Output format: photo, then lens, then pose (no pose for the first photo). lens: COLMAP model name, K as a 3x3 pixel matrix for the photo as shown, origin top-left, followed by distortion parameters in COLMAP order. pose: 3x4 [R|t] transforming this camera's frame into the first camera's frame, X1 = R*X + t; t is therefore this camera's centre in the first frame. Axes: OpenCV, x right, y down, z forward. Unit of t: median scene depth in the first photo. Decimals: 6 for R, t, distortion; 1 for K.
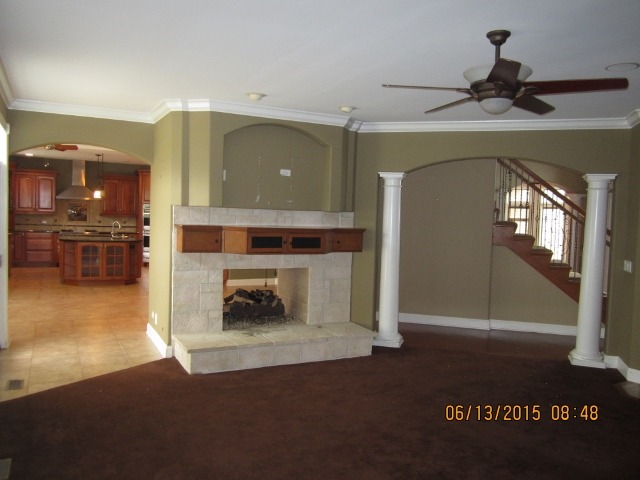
lens RADIAL K [[534.6, 0, 319.9], [0, 534.6, 238.3], [0, 0, 1]] dist [-0.033531, -0.007588]
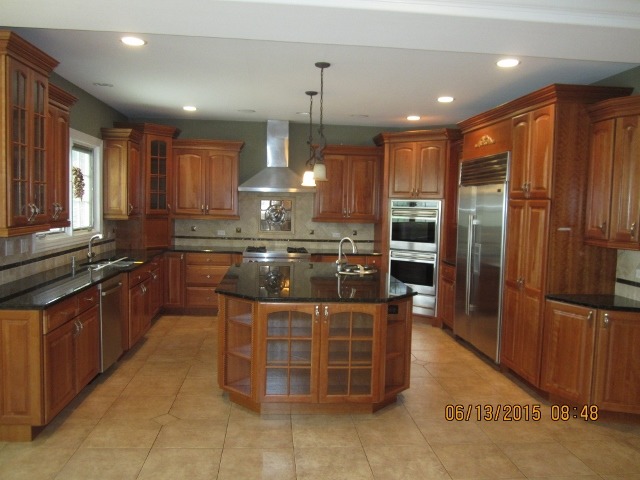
lens RADIAL K [[534.6, 0, 319.6], [0, 534.6, 239.8], [0, 0, 1]] dist [-0.033531, -0.007588]
pose [[0.928734, 0.014126, -0.370479, -0.209922], [-0.012108, 0.999896, 0.007773, -0.028701], [0.370550, -0.002734, 0.928808, 0.505676]]
